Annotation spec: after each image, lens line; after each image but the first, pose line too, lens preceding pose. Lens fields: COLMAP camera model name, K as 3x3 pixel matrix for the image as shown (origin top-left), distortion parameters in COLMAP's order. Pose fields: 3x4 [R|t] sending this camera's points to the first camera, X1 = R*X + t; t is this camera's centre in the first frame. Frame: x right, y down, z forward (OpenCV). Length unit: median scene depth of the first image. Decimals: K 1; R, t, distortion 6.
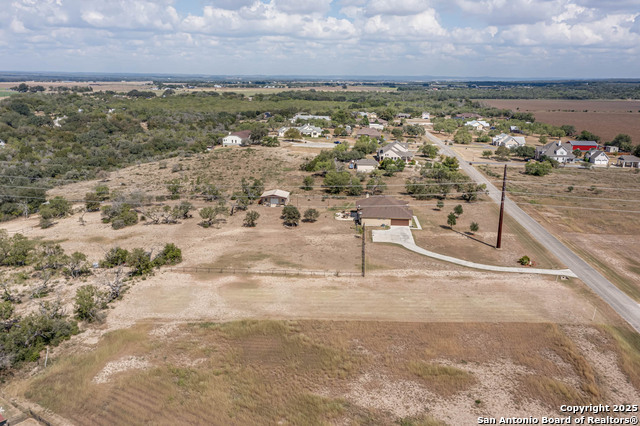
lens RADIAL K [[506.0, 0, 320.0], [0, 506.0, 213.0], [0, 0, 1]] dist [-0.005202, 0.042113]
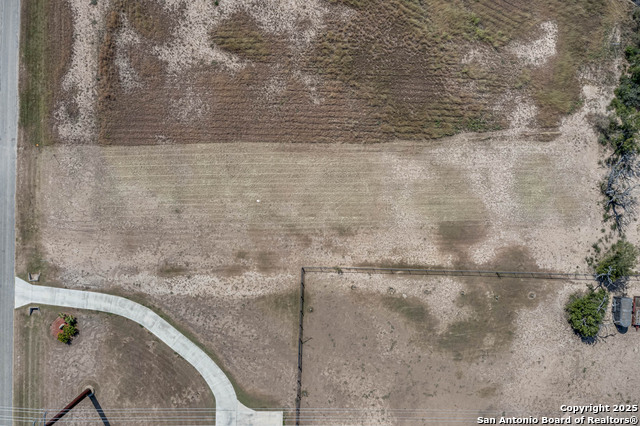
lens RADIAL K [[506.0, 0, 320.0], [0, 506.0, 213.0], [0, 0, 1]] dist [-0.005202, 0.042113]
pose [[-0.998956, 0.045683, 0.000491, 0.080210], [-0.012376, -0.280945, 0.959644, -0.801597], [0.043978, 0.958636, 0.281217, 1.013518]]
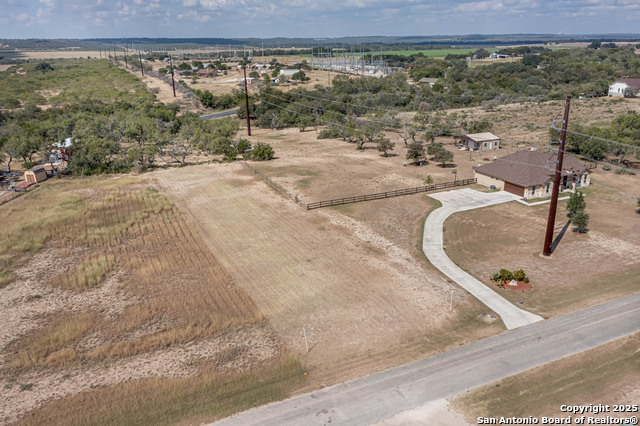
lens RADIAL K [[506.0, 0, 320.0], [0, 506.0, 213.0], [0, 0, 1]] dist [-0.005202, 0.042113]
pose [[0.475115, 0.267939, -0.838137, 1.116240], [-0.212281, 0.959280, 0.186331, -0.038745], [0.853933, 0.089392, 0.512647, 0.841807]]
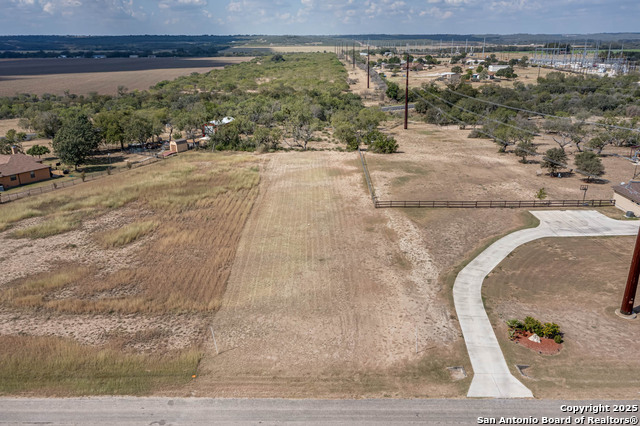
lens RADIAL K [[506.0, 0, 320.0], [0, 506.0, 213.0], [0, 0, 1]] dist [-0.005202, 0.042113]
pose [[0.056458, 0.312955, -0.948089, 1.115687], [-0.254357, 0.922778, 0.289453, -0.087280], [0.965461, 0.224811, 0.131701, 1.168265]]
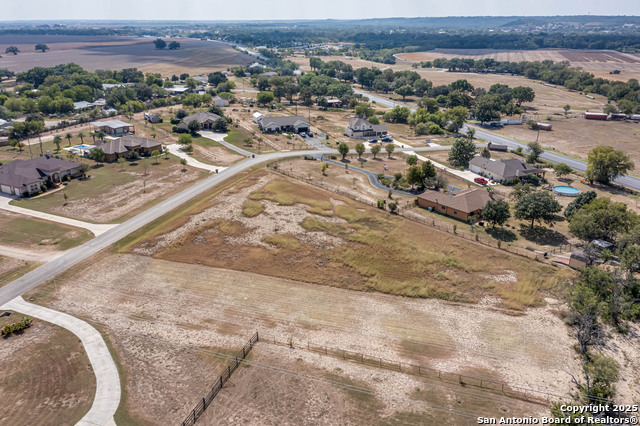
lens RADIAL K [[506.0, 0, 320.0], [0, 506.0, 213.0], [0, 0, 1]] dist [-0.005202, 0.042113]
pose [[-0.968013, -0.099298, 0.230413, -0.215834], [0.056237, 0.809113, 0.584956, -0.631792], [-0.244515, 0.579203, -0.777648, 2.047071]]
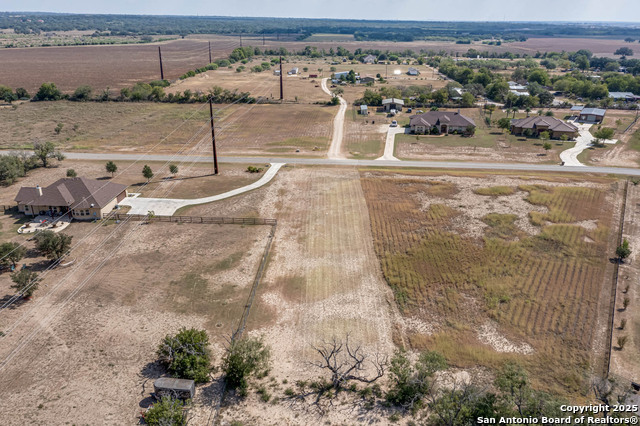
lens RADIAL K [[506.0, 0, 320.0], [0, 506.0, 213.0], [0, 0, 1]] dist [-0.005202, 0.042113]
pose [[-0.026469, -0.371605, 0.928014, -1.156787], [0.252881, 0.895655, 0.365860, -0.327924], [-0.967135, 0.244361, 0.070264, 1.195504]]
